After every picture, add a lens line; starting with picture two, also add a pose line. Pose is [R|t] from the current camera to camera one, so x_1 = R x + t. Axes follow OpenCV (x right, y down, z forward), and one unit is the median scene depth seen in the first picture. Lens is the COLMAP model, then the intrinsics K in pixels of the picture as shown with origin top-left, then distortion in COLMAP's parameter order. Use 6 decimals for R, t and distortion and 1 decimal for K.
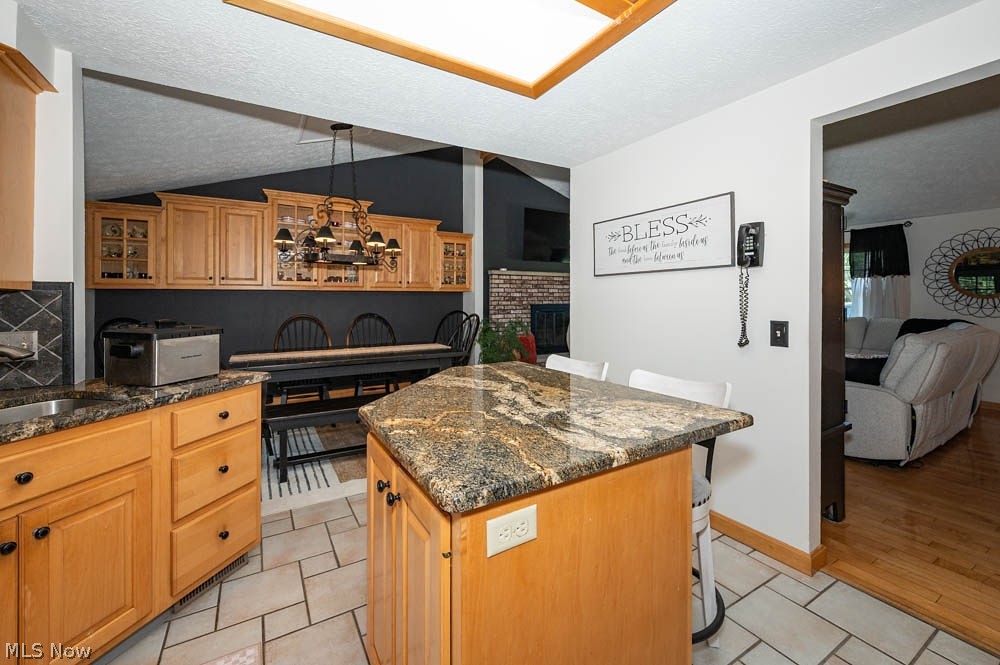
lens RADIAL K [[411.3, 0, 499.7], [0, 411.3, 301.6], [0, 0, 1]] dist [-0.003065, -0.000236]
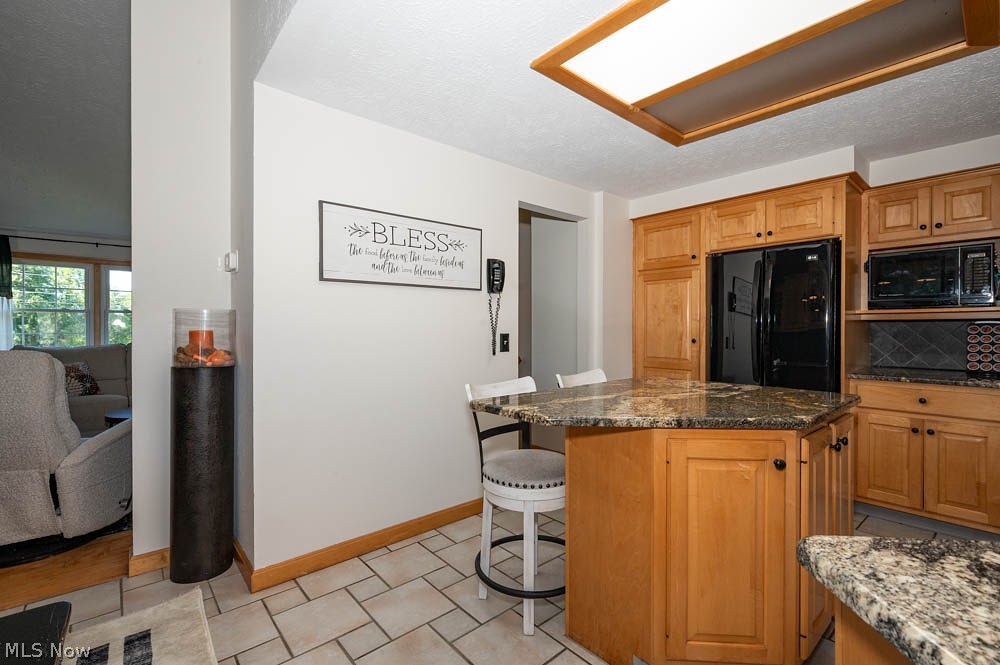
lens RADIAL K [[450.9, 0, 502.0], [0, 450.9, 328.5], [0, 0, 1]] dist [0.000041, -0.000020]
pose [[-0.176584, -0.005373, 0.984271, -0.752205], [0.002224, 0.999980, 0.005858, 0.019029], [-0.984283, 0.003223, -0.176568, 1.162595]]
